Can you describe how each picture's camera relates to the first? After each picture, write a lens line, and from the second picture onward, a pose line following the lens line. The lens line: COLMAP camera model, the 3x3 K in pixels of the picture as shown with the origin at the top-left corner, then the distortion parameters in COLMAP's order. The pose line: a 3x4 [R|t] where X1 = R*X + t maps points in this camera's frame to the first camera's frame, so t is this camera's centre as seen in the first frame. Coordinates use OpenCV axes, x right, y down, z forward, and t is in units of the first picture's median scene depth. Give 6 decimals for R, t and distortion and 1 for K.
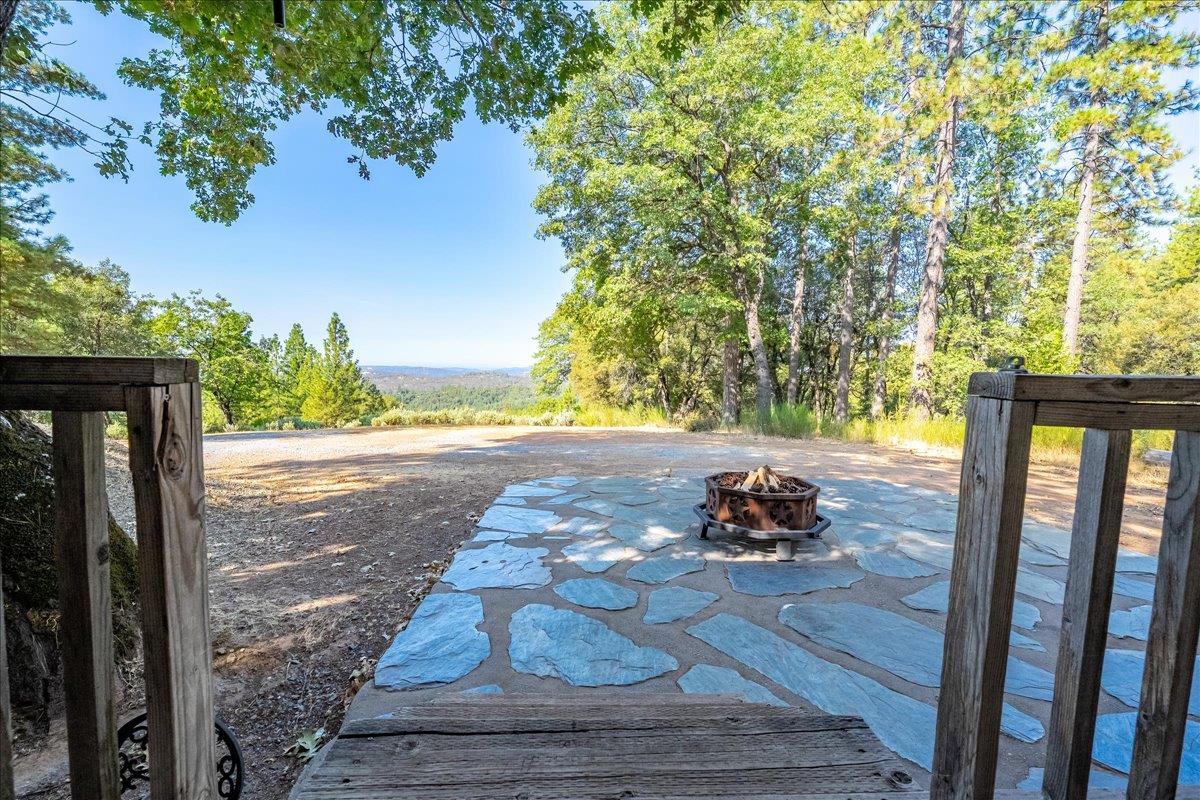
lens RADIAL K [[498.6, 0, 606.6], [0, 498.6, 405.2], [0, 0, 1]] dist [-0.004817, -0.000039]
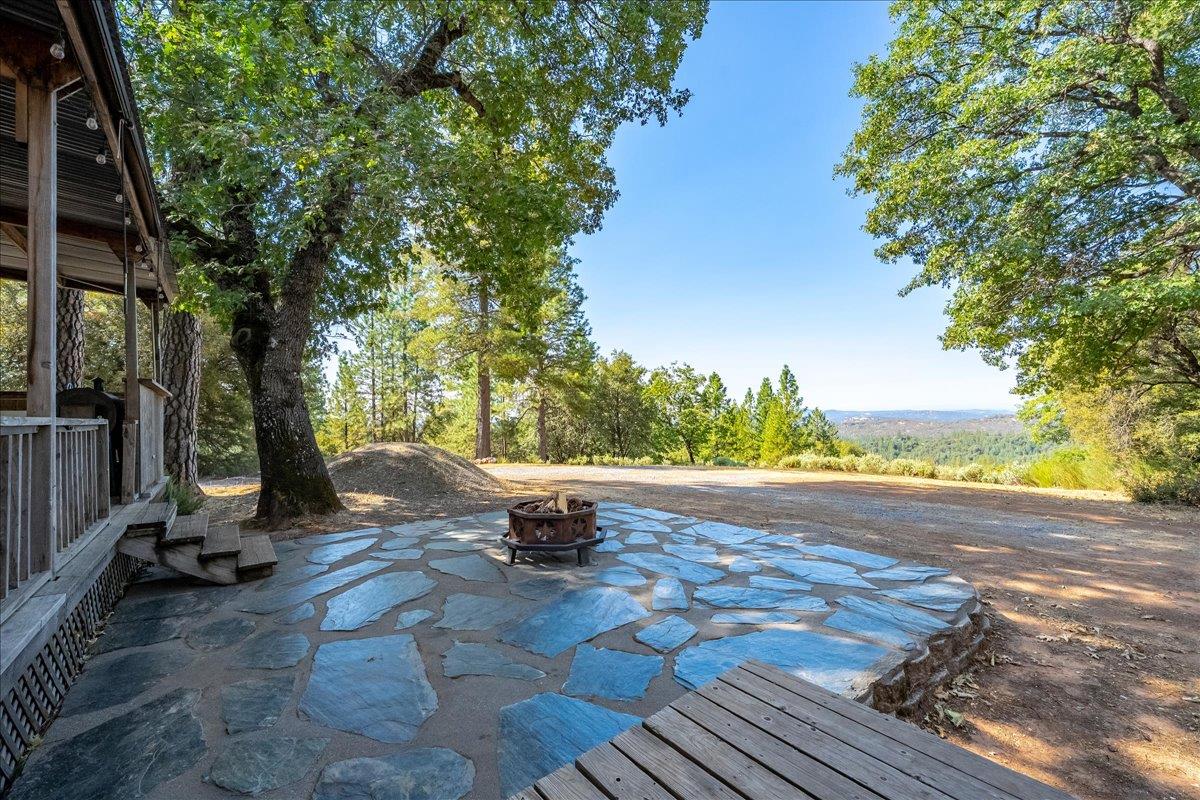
lens RADIAL K [[498.6, 0, 591.2], [0, 498.6, 408.9], [0, 0, 1]] dist [-0.004817, -0.000039]
pose [[0.548660, -0.040955, -0.835042, 0.135647], [-0.030639, 0.997144, -0.069037, 0.000549], [0.835484, 0.063462, 0.545838, 0.043067]]
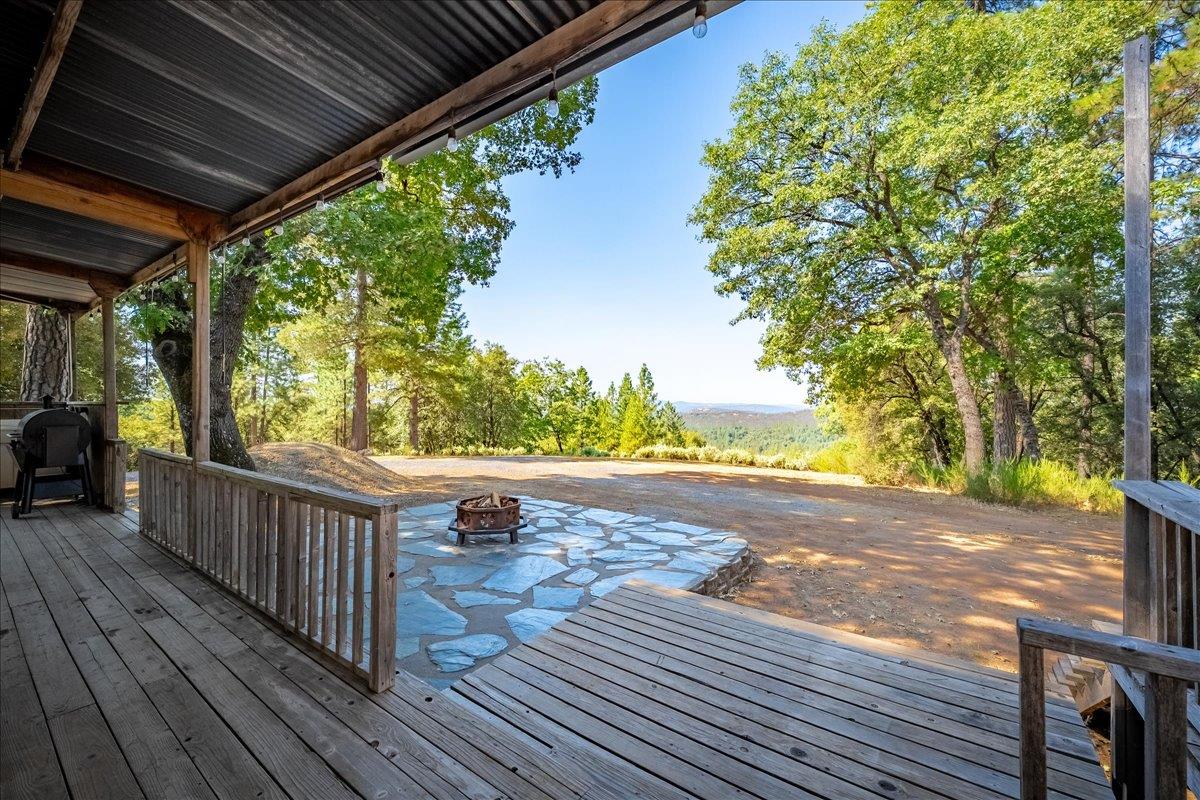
lens RADIAL K [[498.6, 0, 602.3], [0, 498.6, 402.0], [0, 0, 1]] dist [-0.004817, -0.000039]
pose [[0.767065, -0.010340, -0.641487, 0.165557], [-0.039288, 0.997237, -0.063052, -0.008582], [0.640366, 0.073568, 0.764539, -0.003550]]
